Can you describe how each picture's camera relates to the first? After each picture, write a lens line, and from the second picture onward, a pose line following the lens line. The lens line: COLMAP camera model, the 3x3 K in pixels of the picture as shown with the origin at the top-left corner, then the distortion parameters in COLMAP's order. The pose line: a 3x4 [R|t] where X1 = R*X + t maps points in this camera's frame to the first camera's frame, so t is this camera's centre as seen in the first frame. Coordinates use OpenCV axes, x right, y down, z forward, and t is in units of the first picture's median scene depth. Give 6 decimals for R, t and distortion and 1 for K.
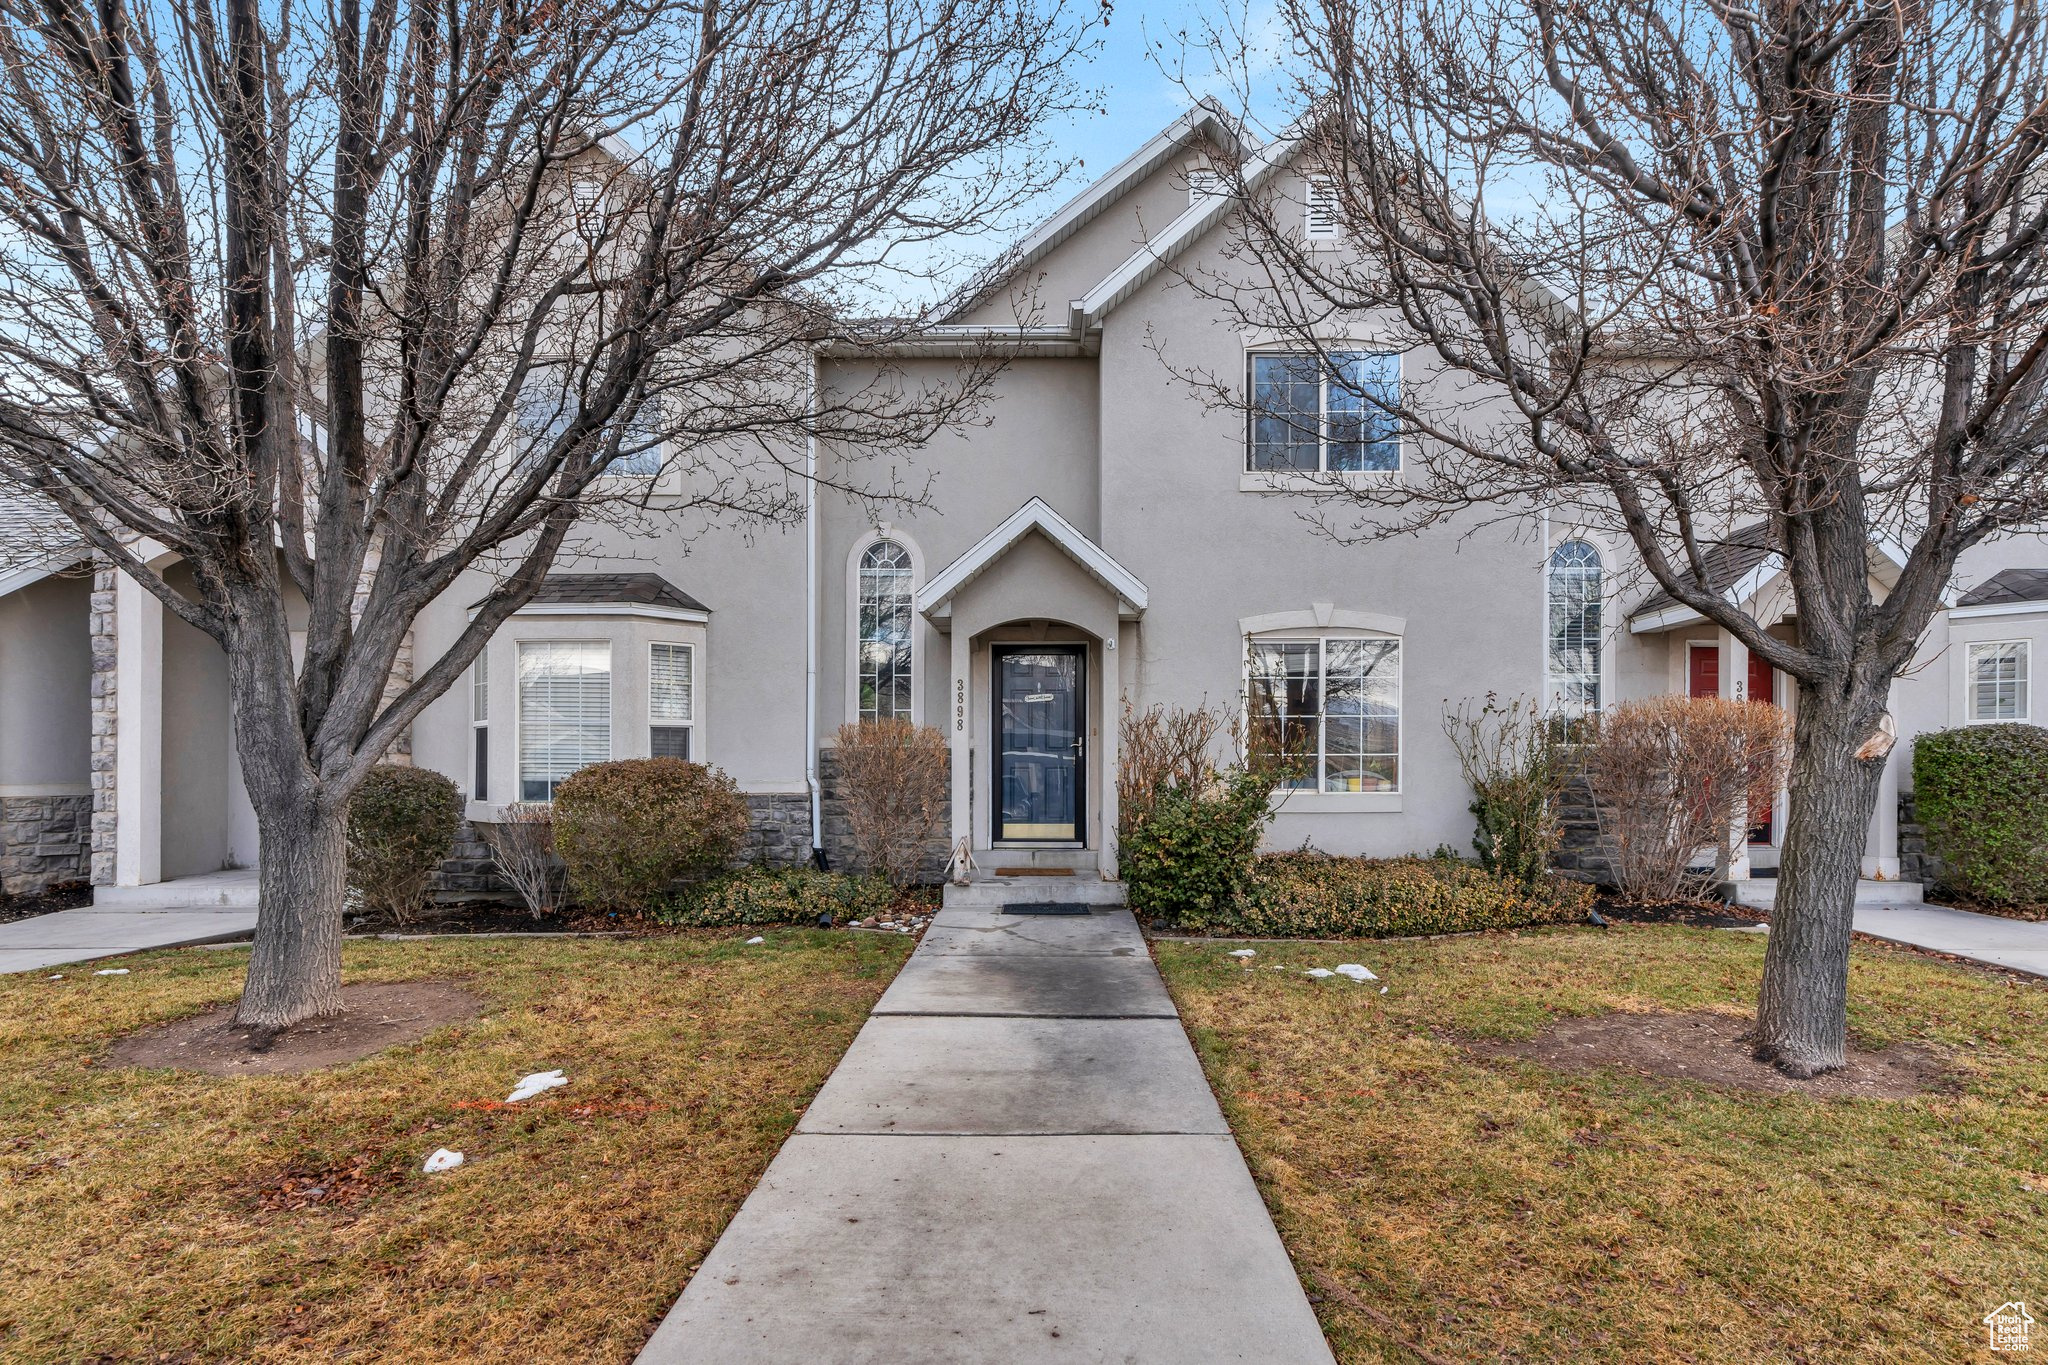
lens RADIAL K [[949.5, 0, 1017.3], [0, 949.5, 754.5], [0, 0, 1]] dist [-0.020386, 0.011143]
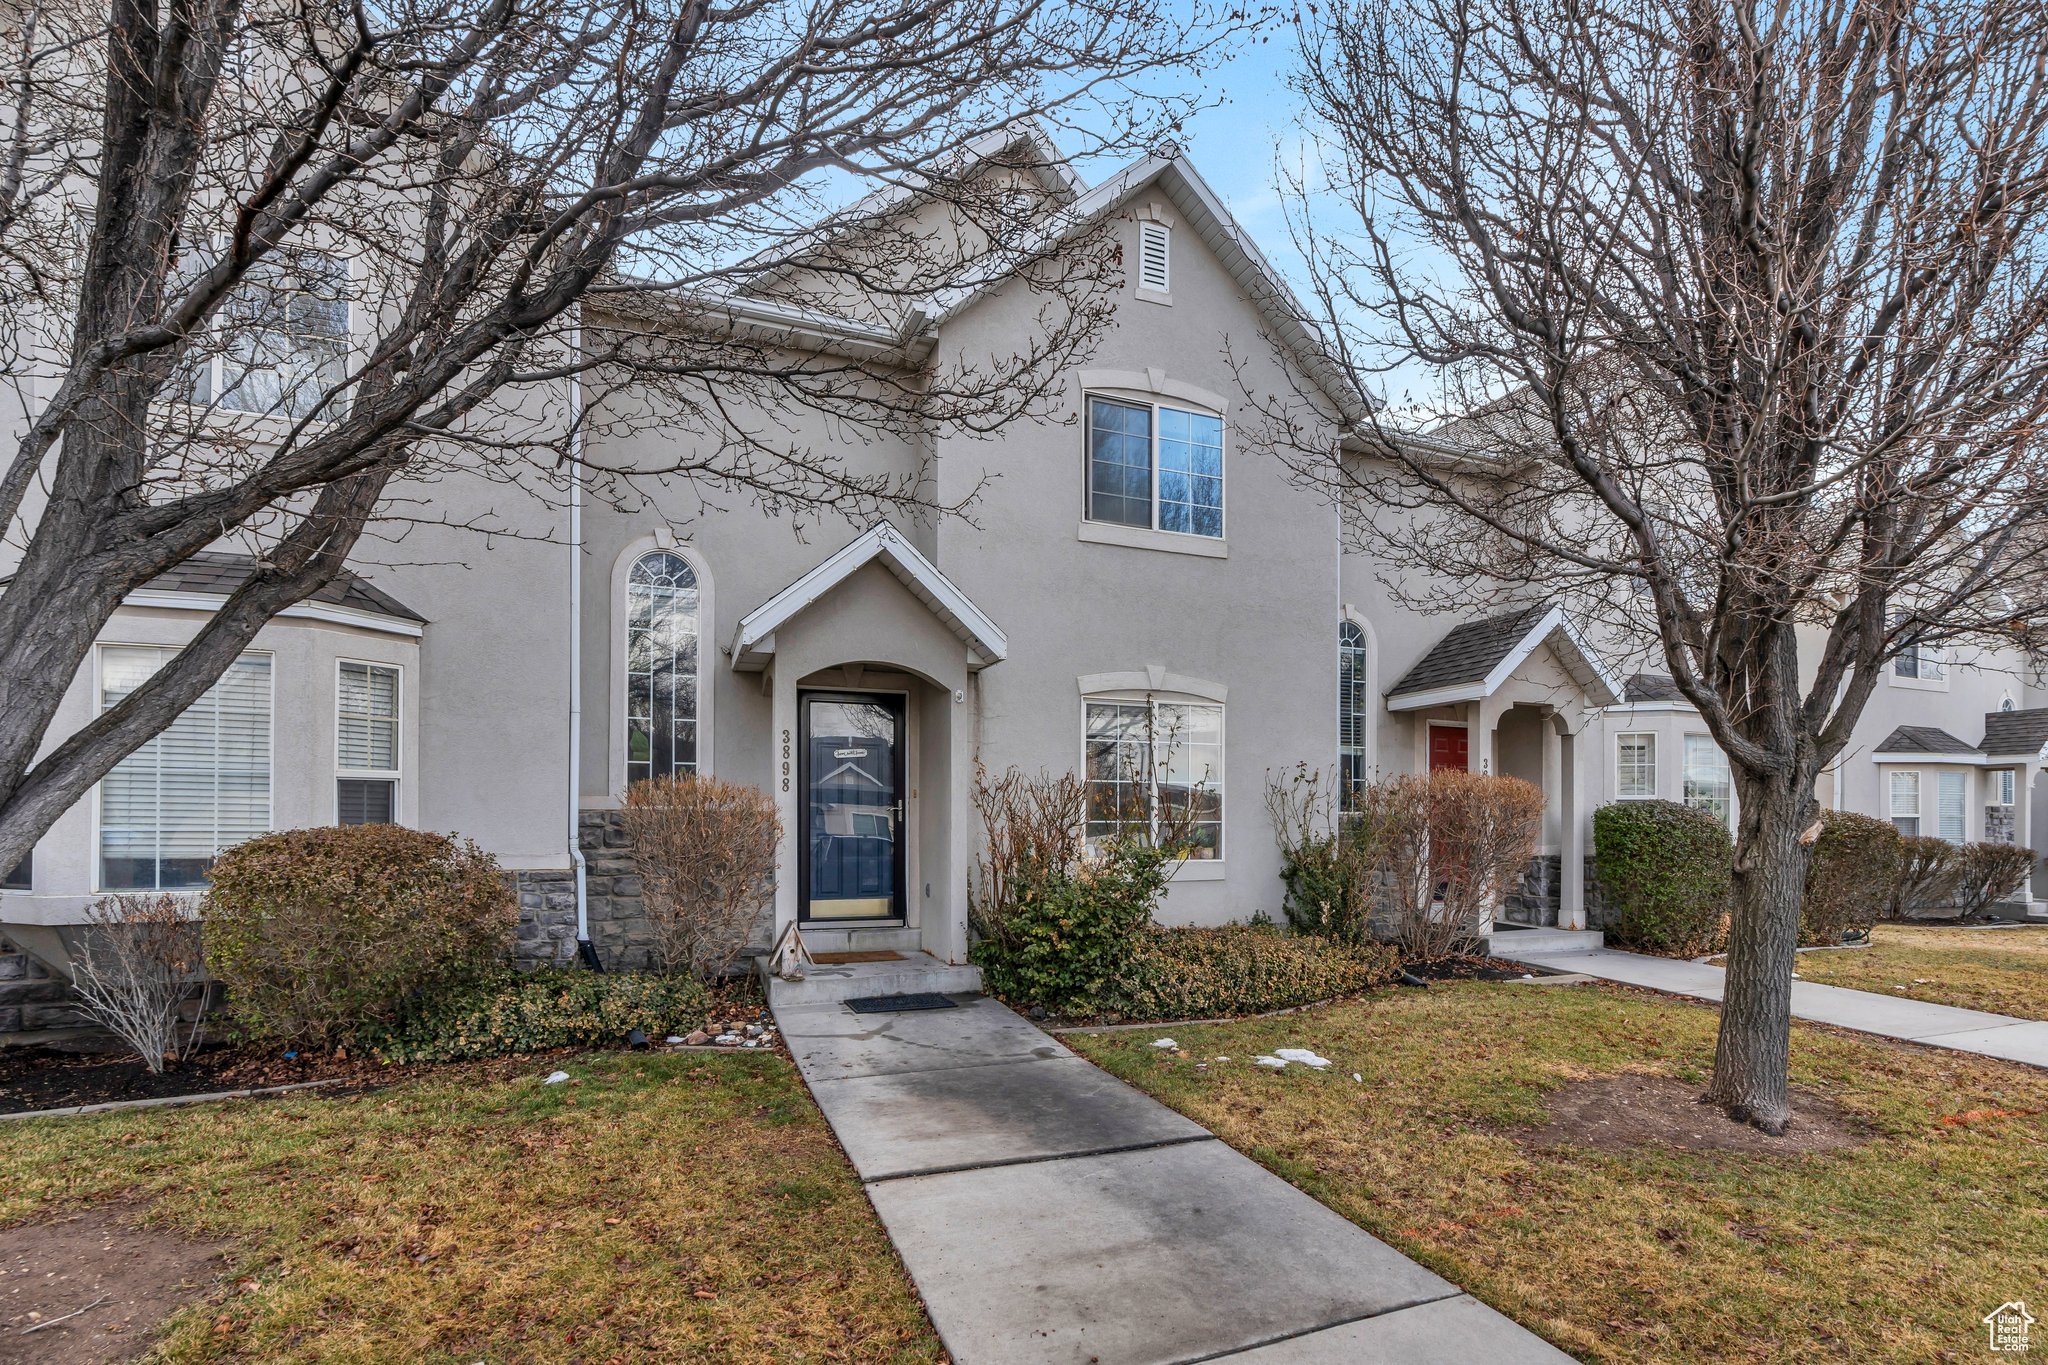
lens RADIAL K [[972.0, 0, 1014.2], [0, 972.0, 803.5], [0, 0, 1]] dist [-0.010302, 0.001536]
pose [[0.922029, 0.010719, 0.386971, -0.215666], [-0.010437, 0.999942, -0.002830, -0.015581], [-0.386979, -0.001430, 0.922087, 0.151964]]
